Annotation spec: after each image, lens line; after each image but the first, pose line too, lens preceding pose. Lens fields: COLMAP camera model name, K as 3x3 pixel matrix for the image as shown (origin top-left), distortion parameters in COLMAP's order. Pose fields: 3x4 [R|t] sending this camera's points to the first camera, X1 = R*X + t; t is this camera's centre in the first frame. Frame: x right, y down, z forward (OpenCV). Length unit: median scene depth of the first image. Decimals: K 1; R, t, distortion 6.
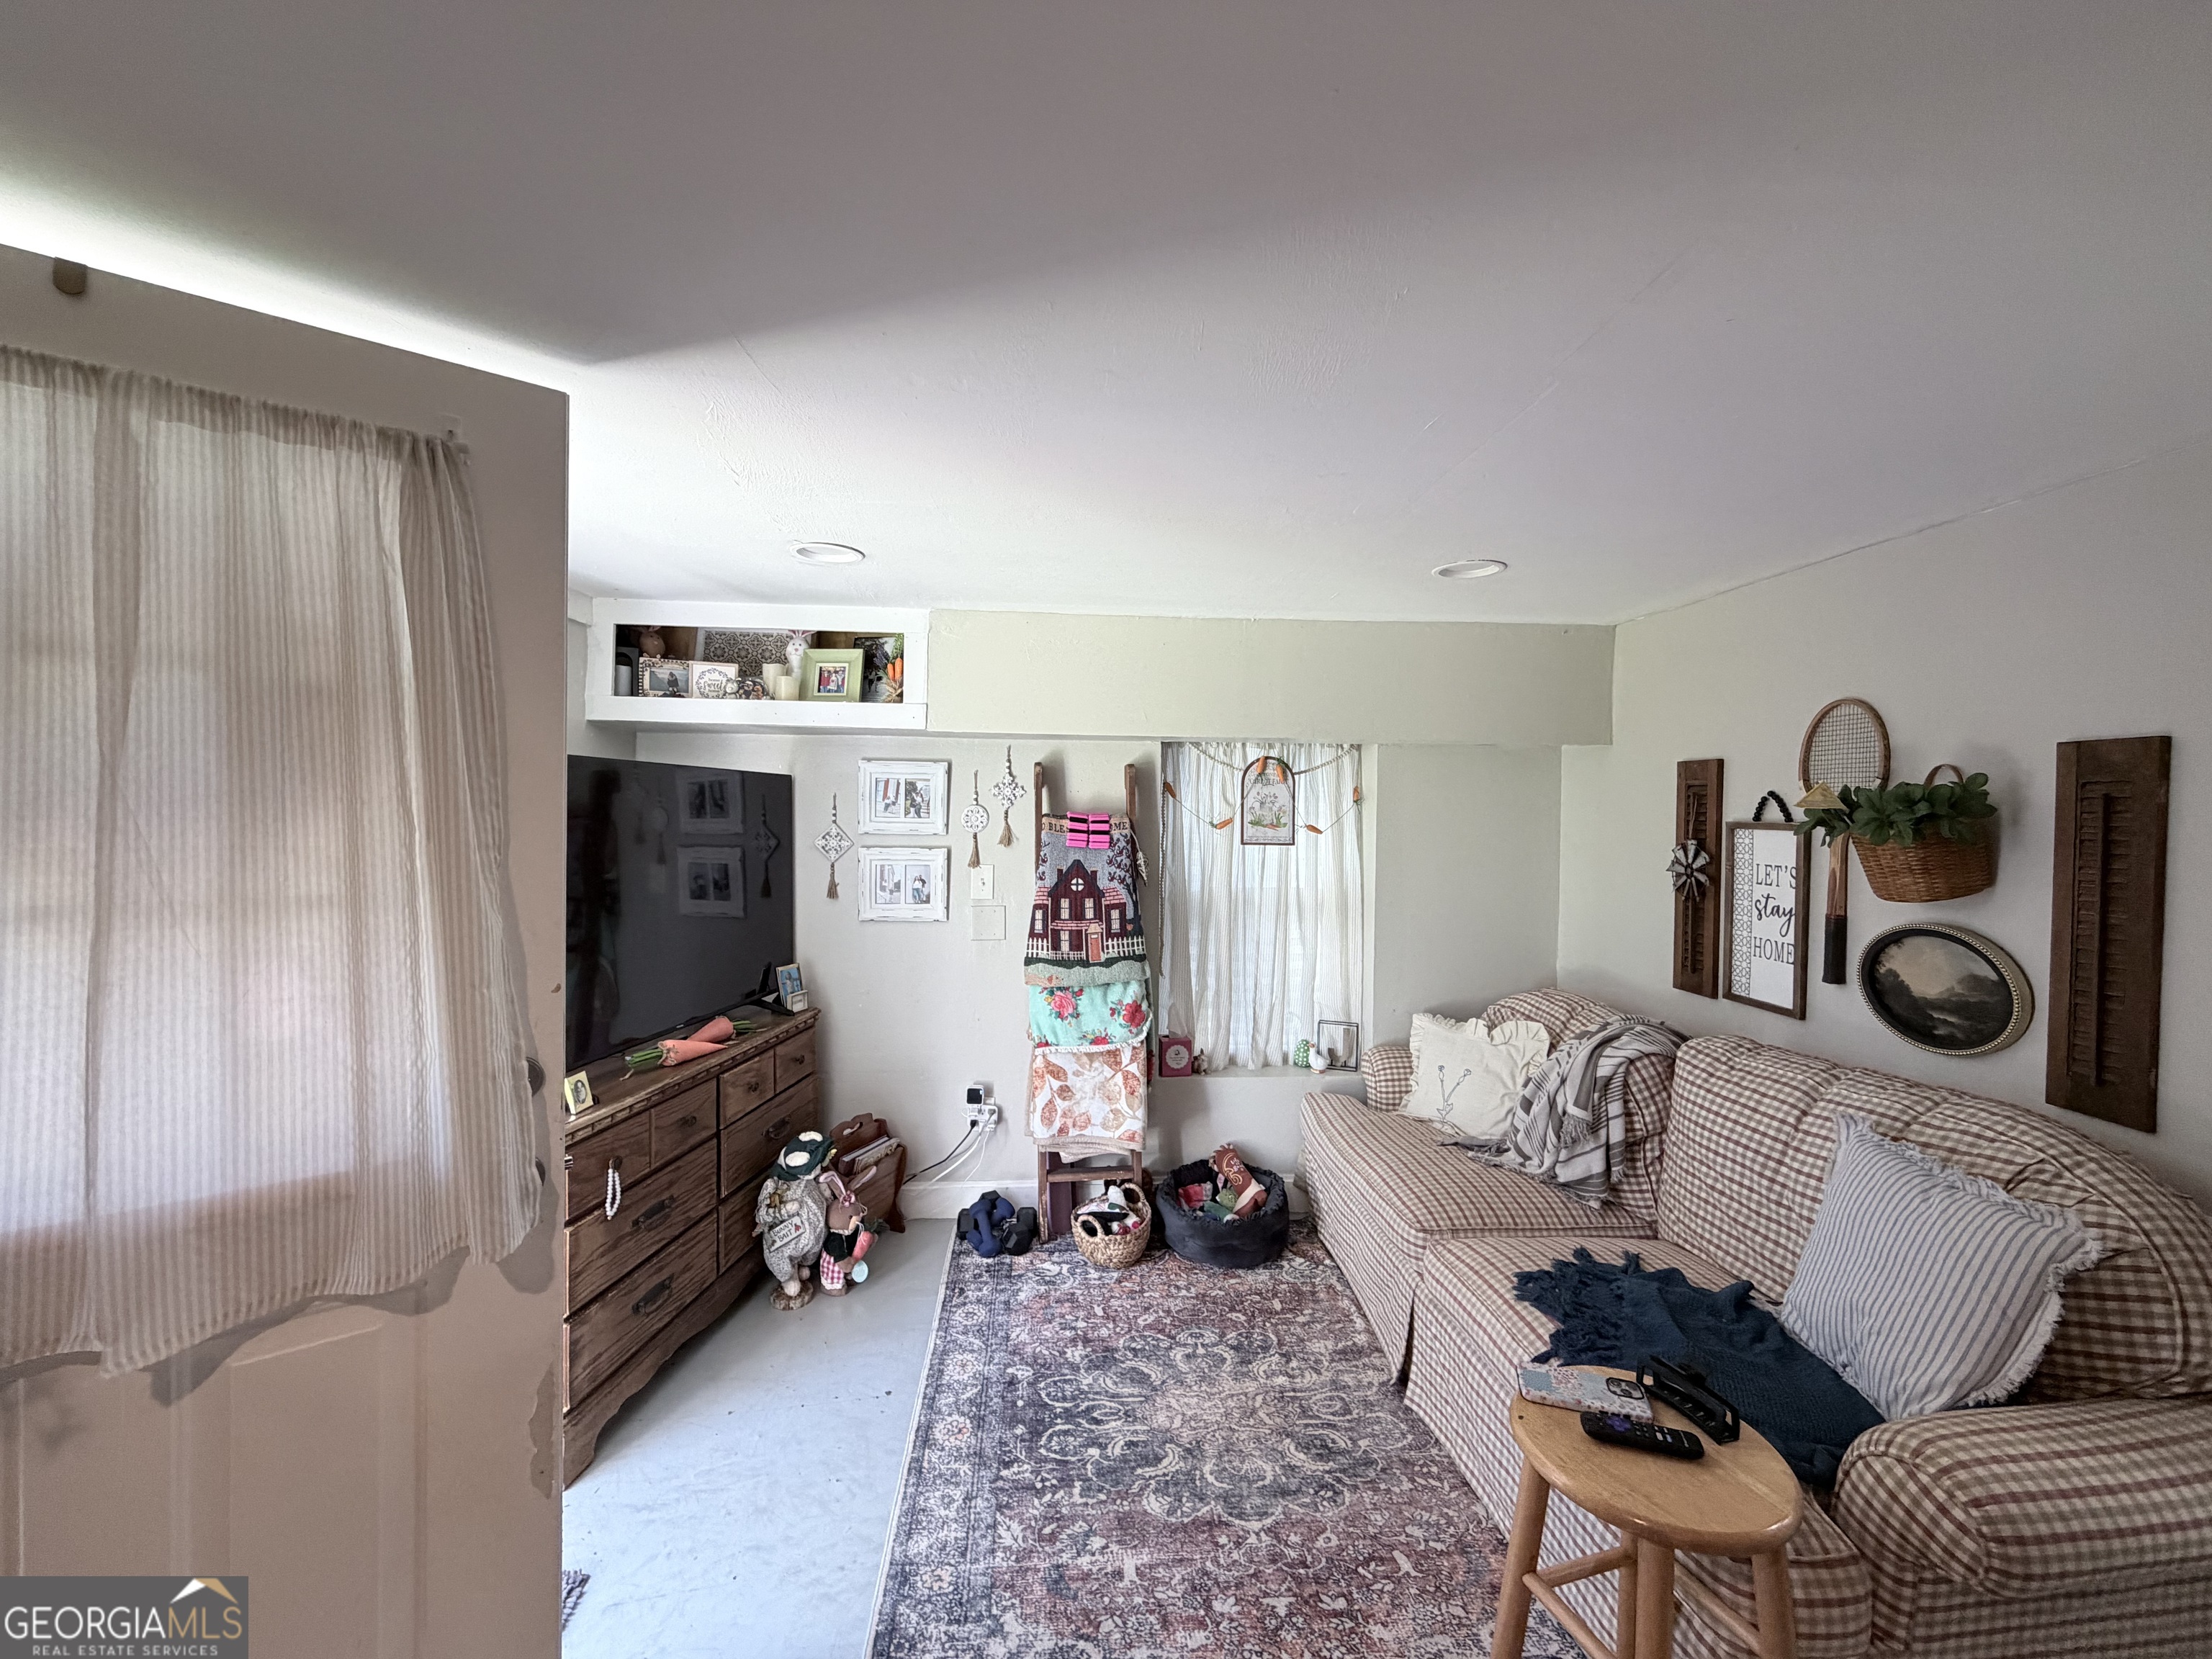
lens RADIAL K [[882.6, 0, 1099.8], [0, 882.6, 828.0], [0, 0, 1]] dist [-0.000386, 0.000556]
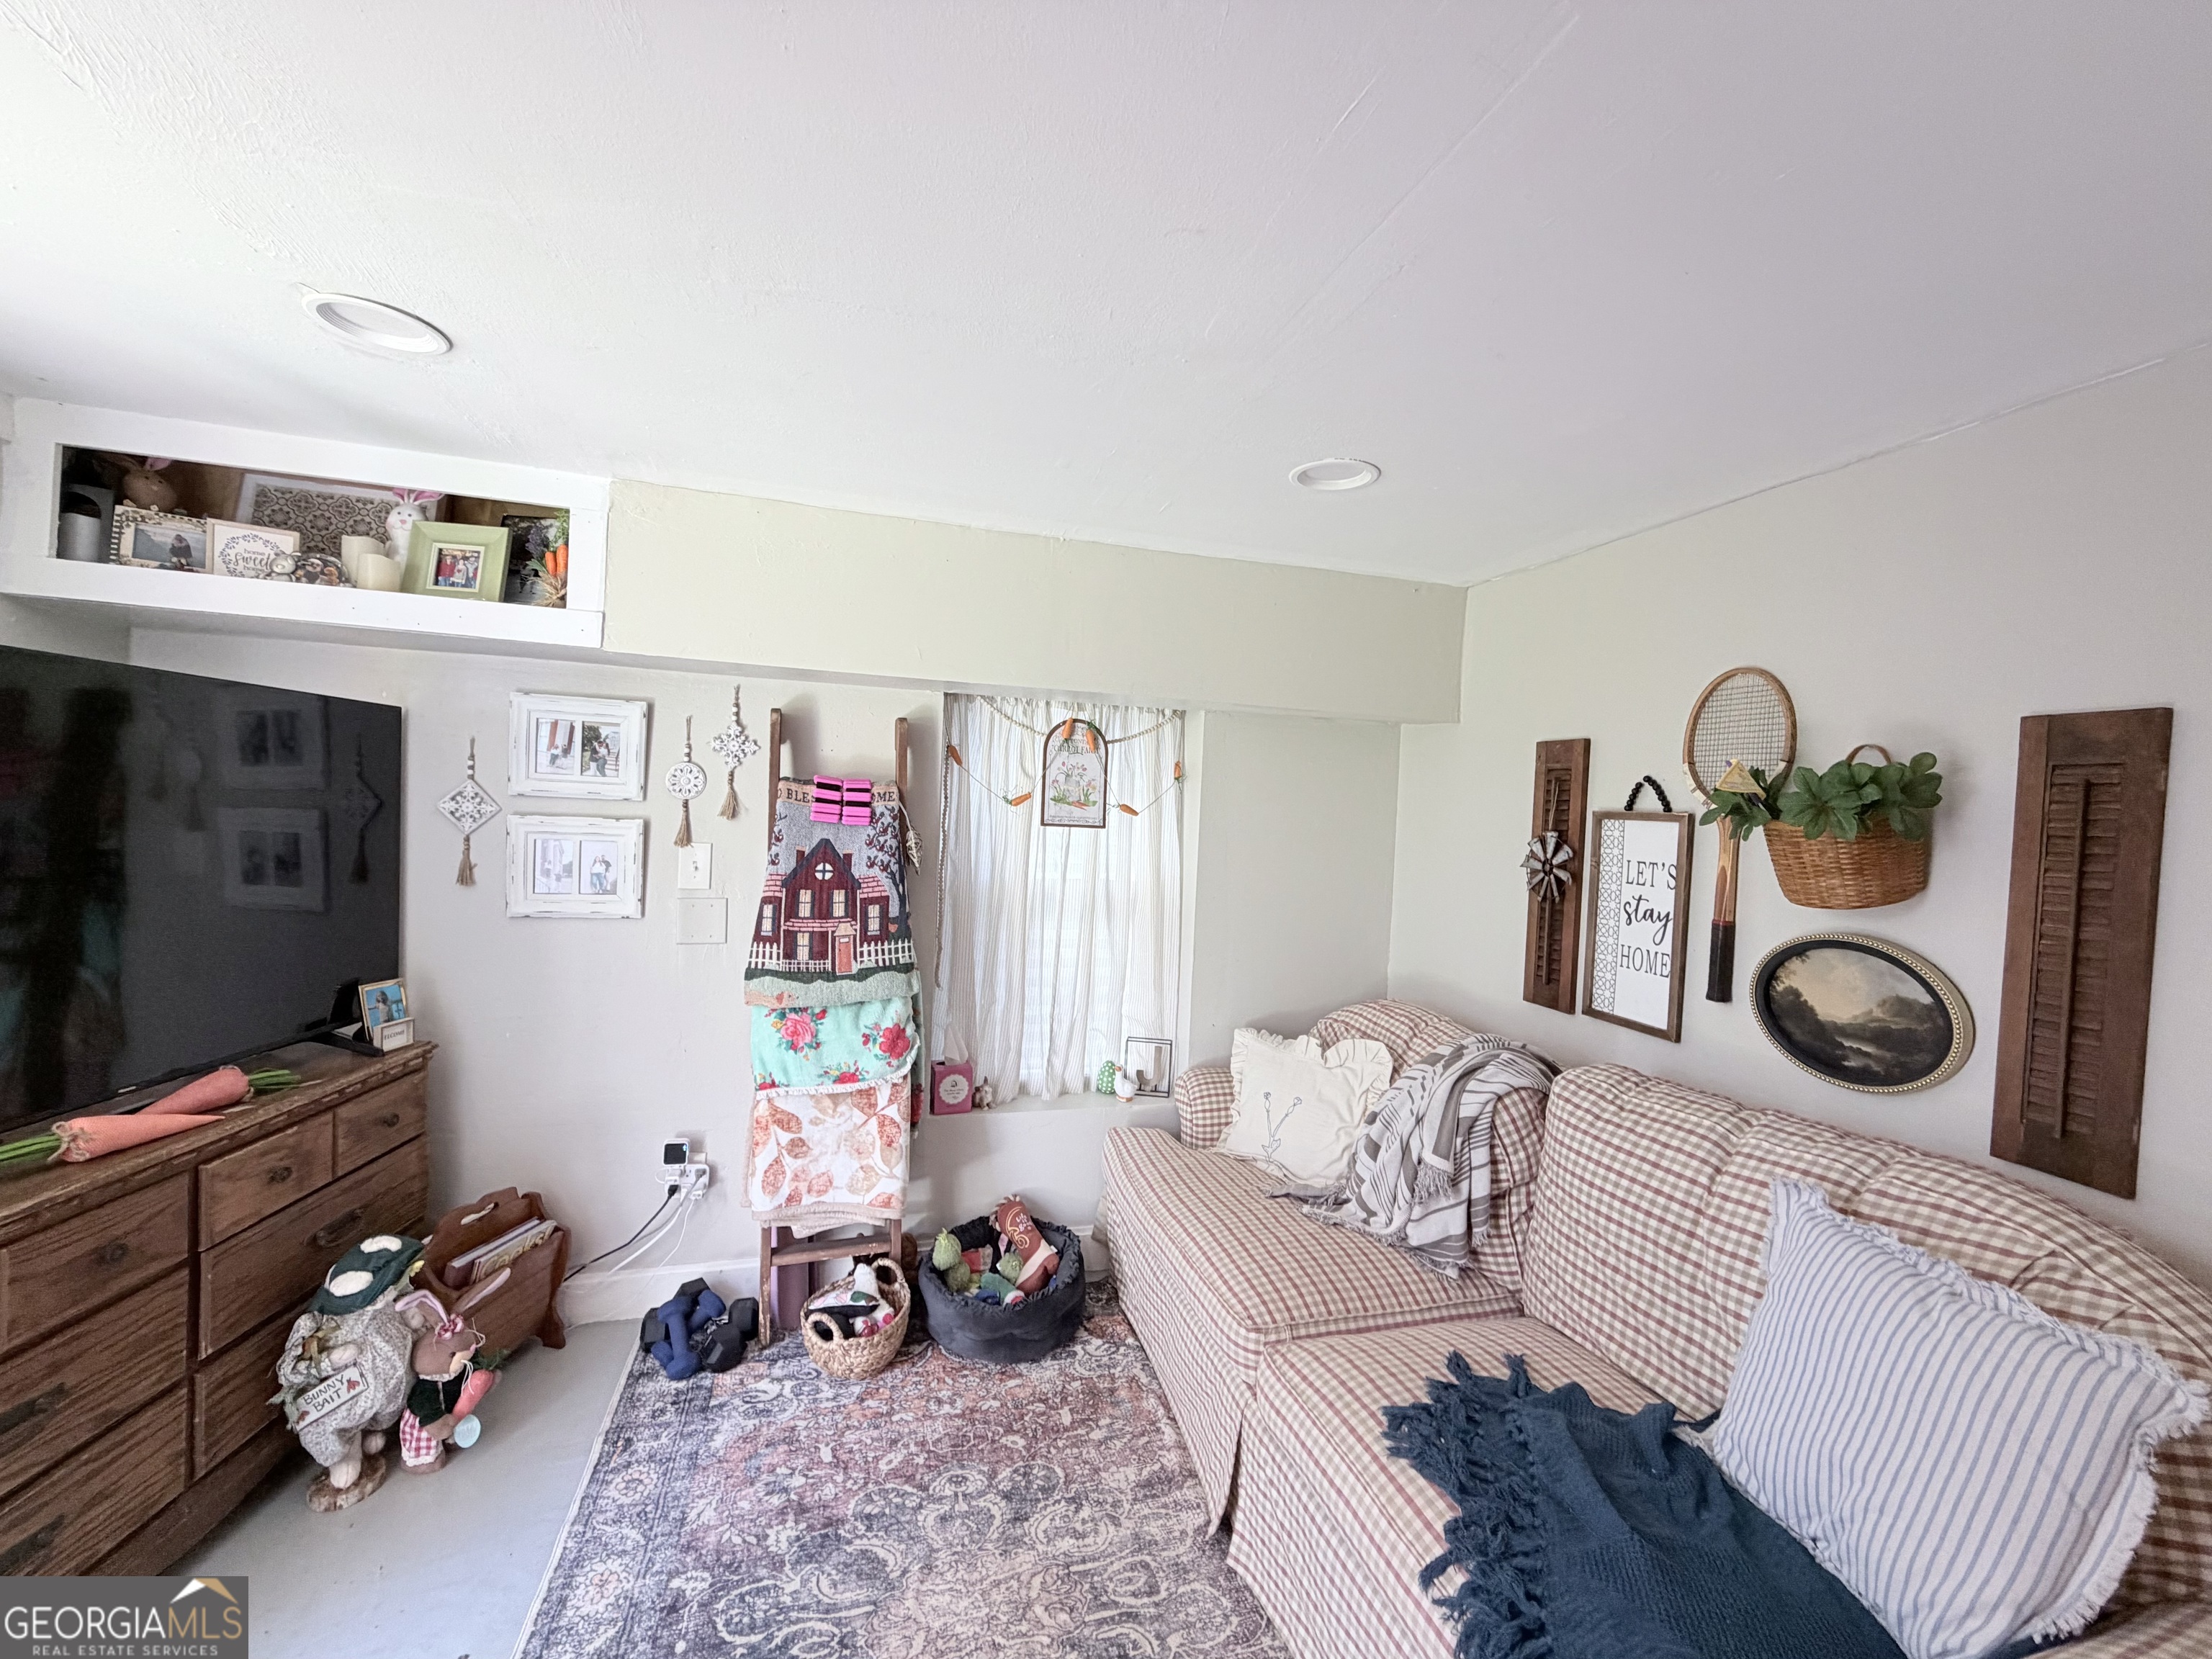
lens RADIAL K [[882.6, 0, 1099.8], [0, 882.6, 828.0], [0, 0, 1]] dist [-0.000386, 0.000556]
pose [[0.976964, 0.026847, 0.211709, 0.053238], [-0.029317, 0.999534, 0.008538, 0.016062], [-0.211381, -0.014548, 0.977296, 0.251877]]
